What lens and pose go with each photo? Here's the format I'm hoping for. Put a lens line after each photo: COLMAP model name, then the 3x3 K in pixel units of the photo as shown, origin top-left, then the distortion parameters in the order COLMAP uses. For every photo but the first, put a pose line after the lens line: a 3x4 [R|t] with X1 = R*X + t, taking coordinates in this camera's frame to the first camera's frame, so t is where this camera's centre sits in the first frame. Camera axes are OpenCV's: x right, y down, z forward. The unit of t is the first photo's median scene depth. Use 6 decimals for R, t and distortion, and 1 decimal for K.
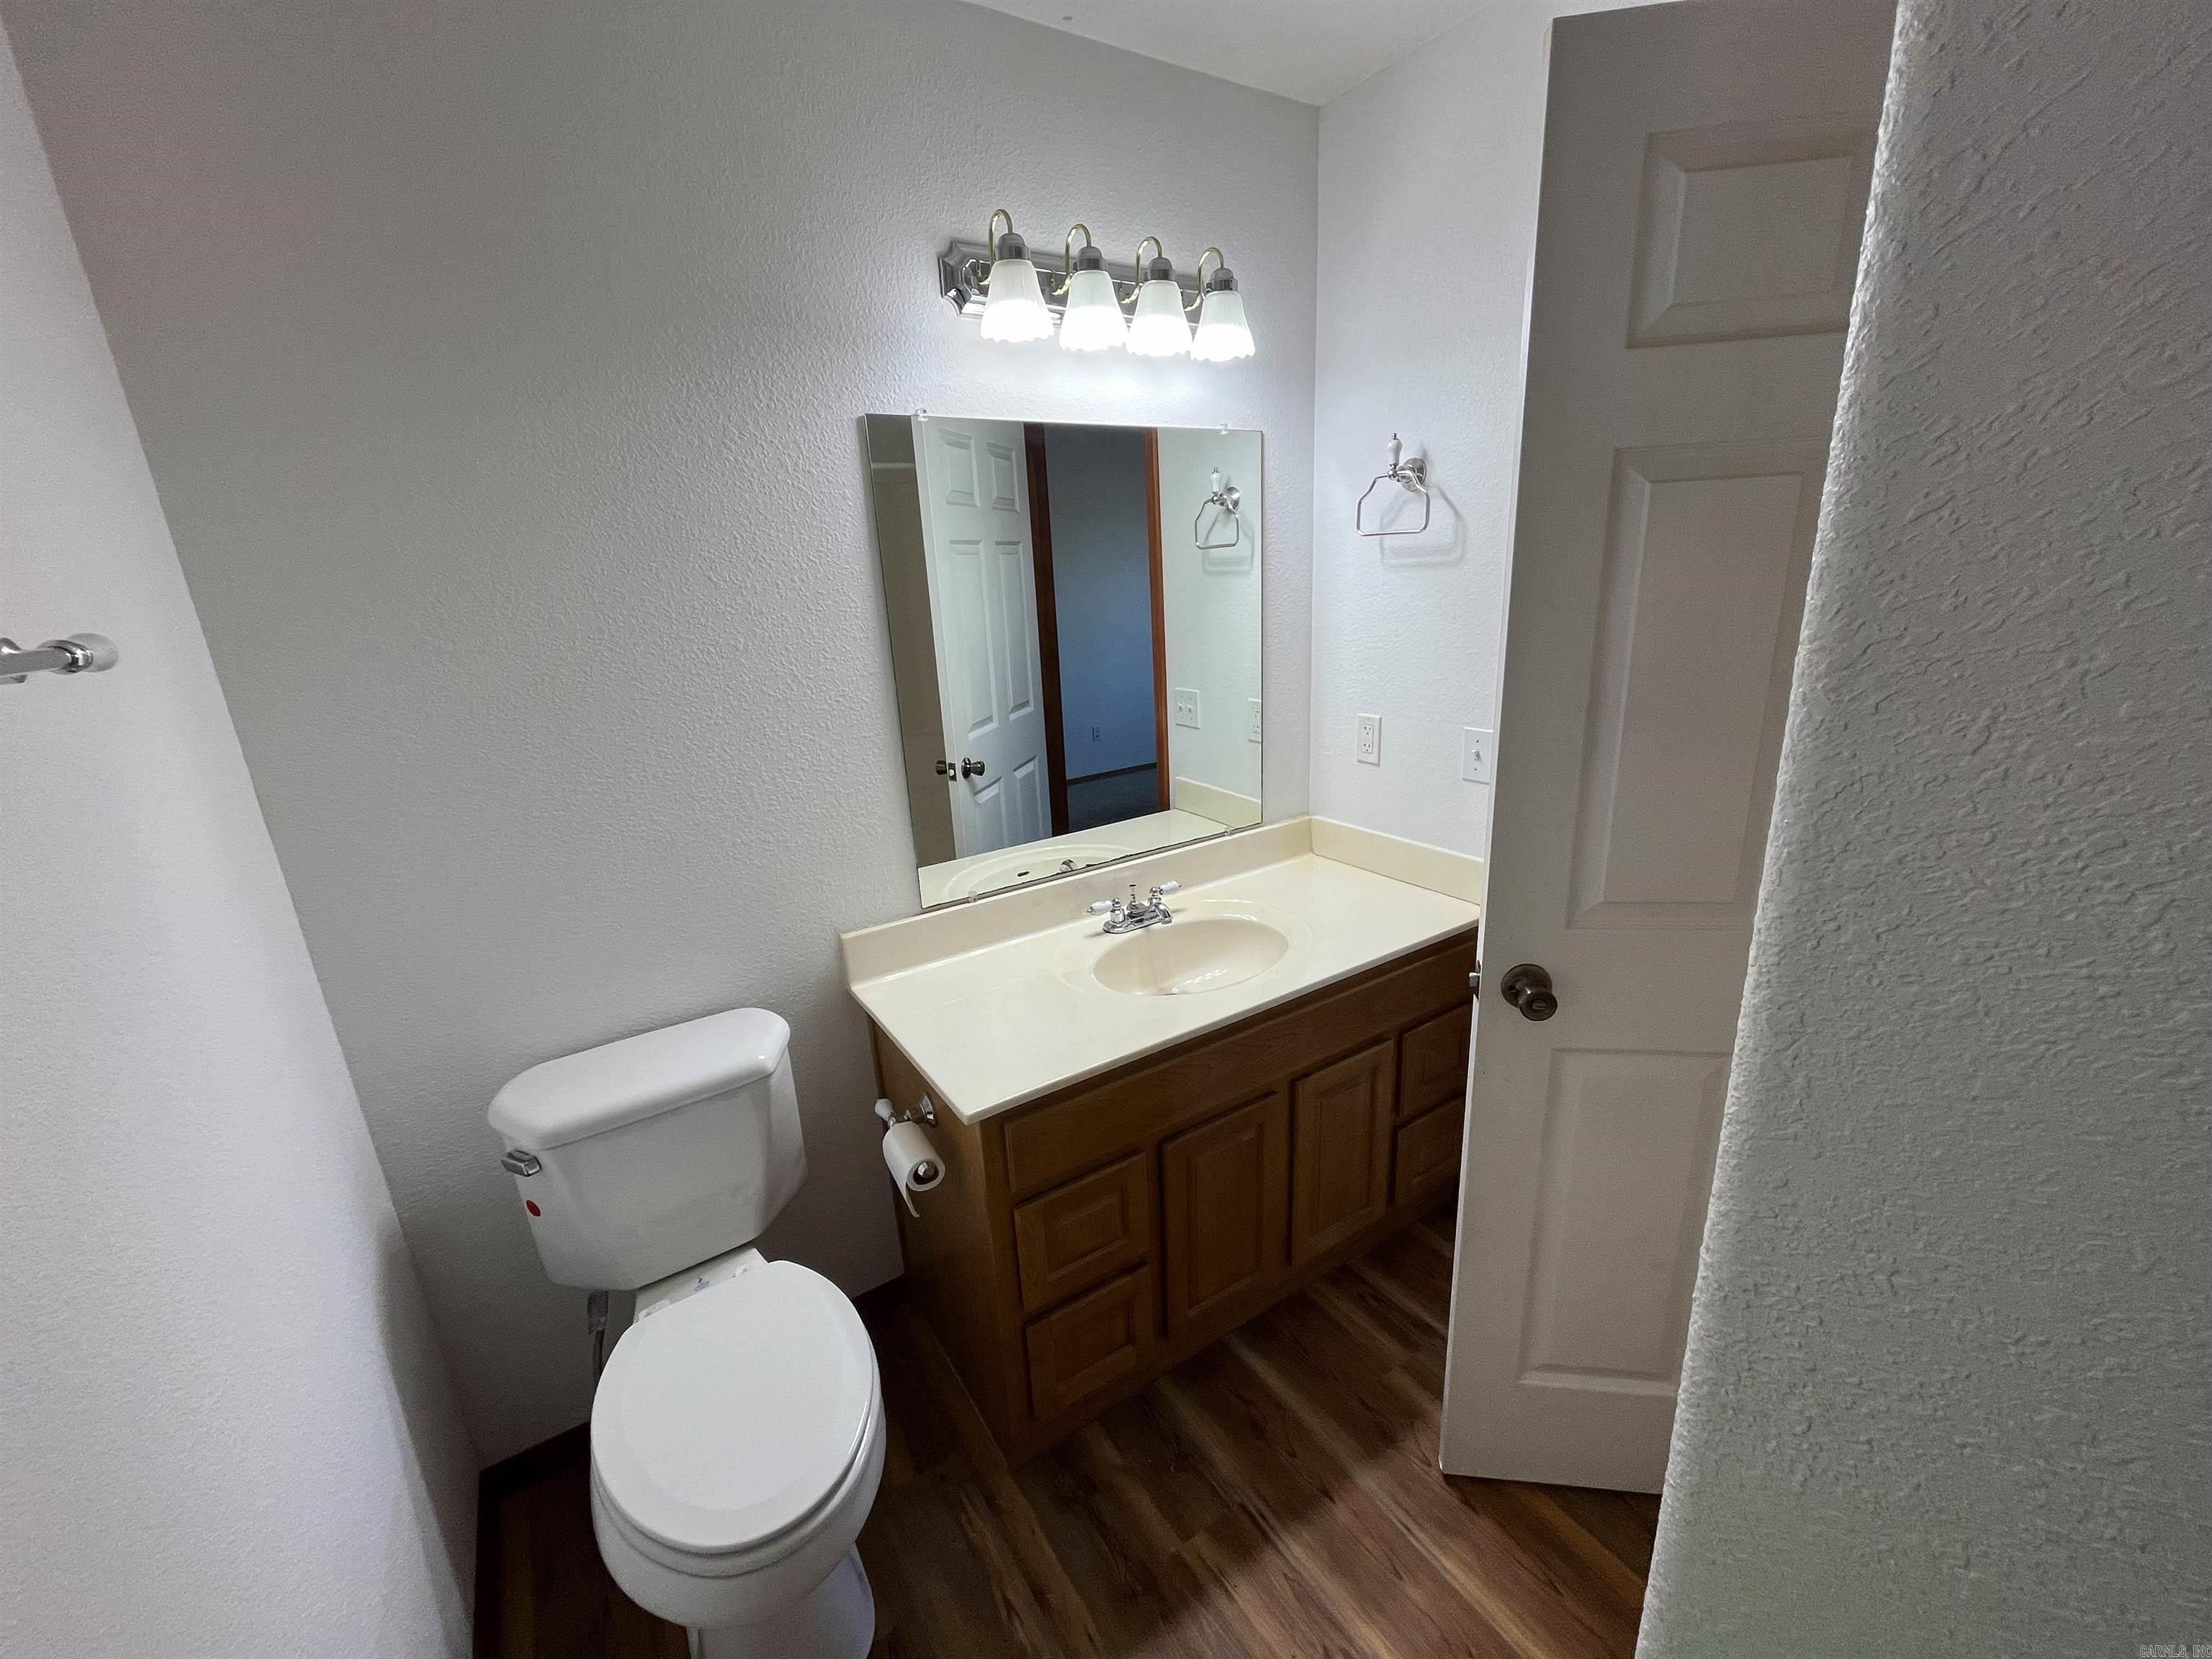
lens RADIAL K [[908.5, 0, 1122.5], [0, 908.5, 839.9], [0, 0, 1]] dist [-0.003500, 0.000327]
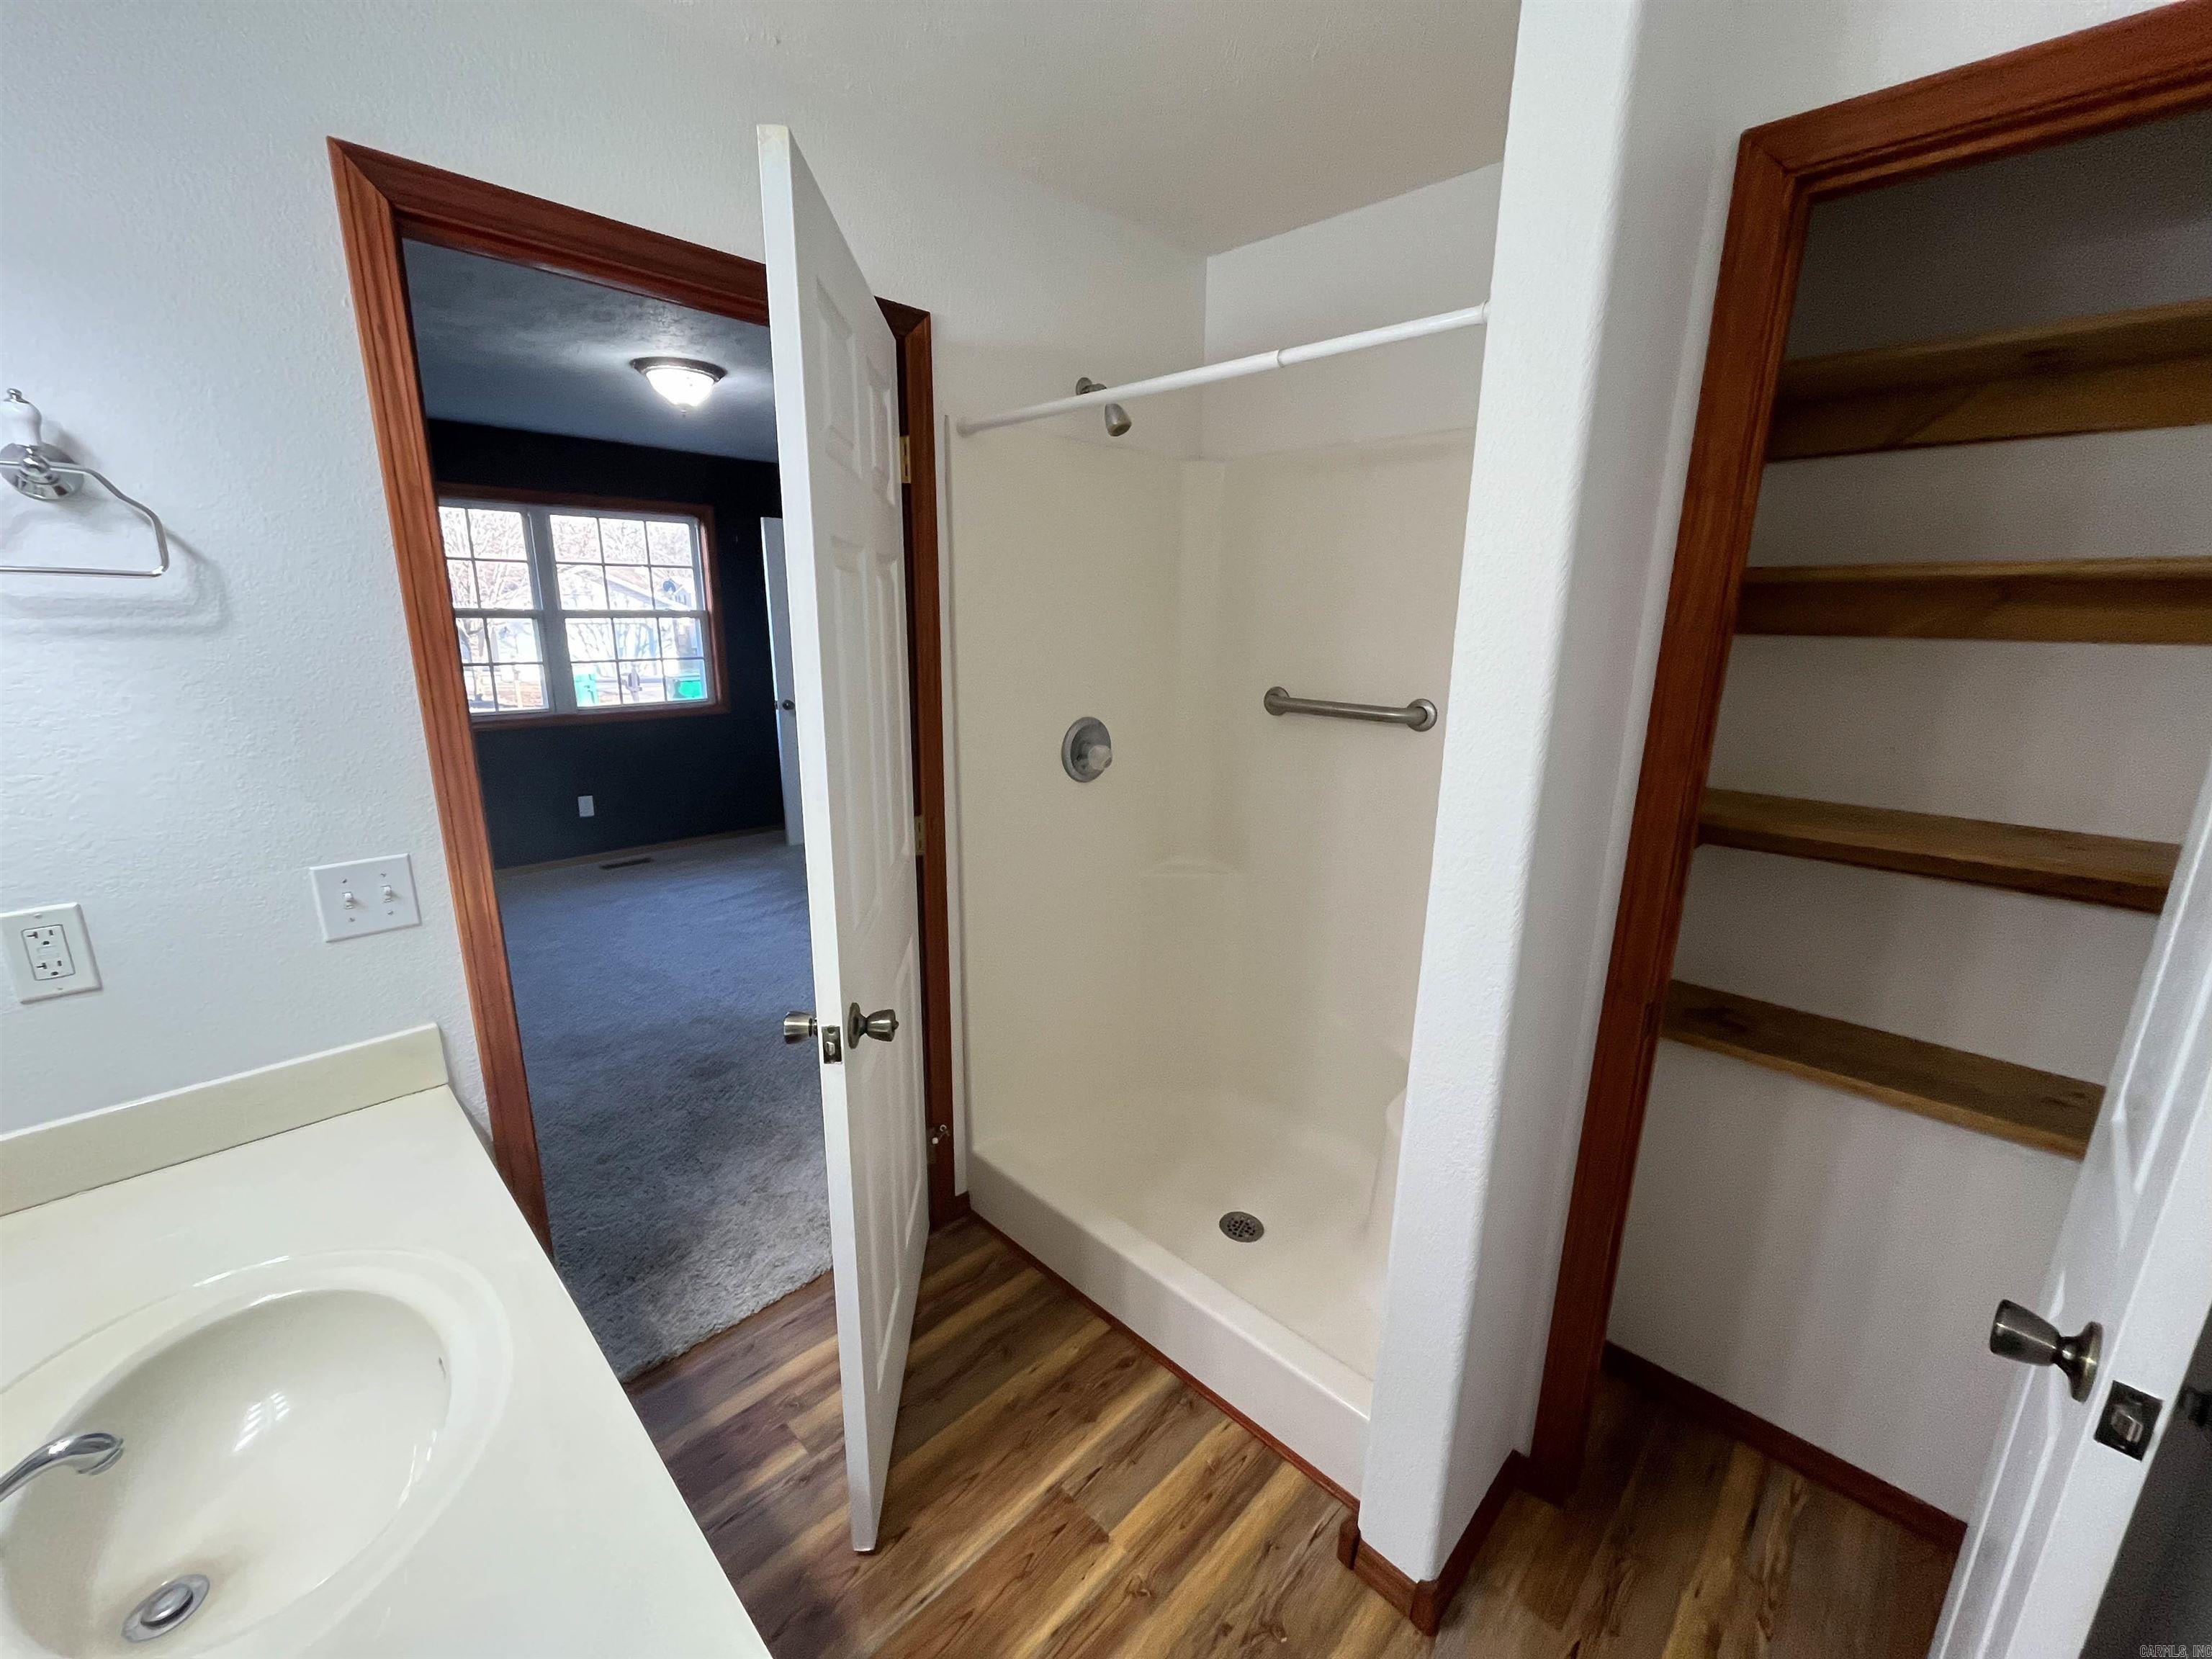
lens RADIAL K [[908.5, 0, 1100.1], [0, 908.5, 829.6], [0, 0, 1]] dist [-0.003500, 0.000327]
pose [[-0.212893, -0.183401, 0.959709, -0.417843], [0.288923, 0.926484, 0.241144, -0.151399], [-0.933381, 0.328620, -0.144253, 0.571508]]
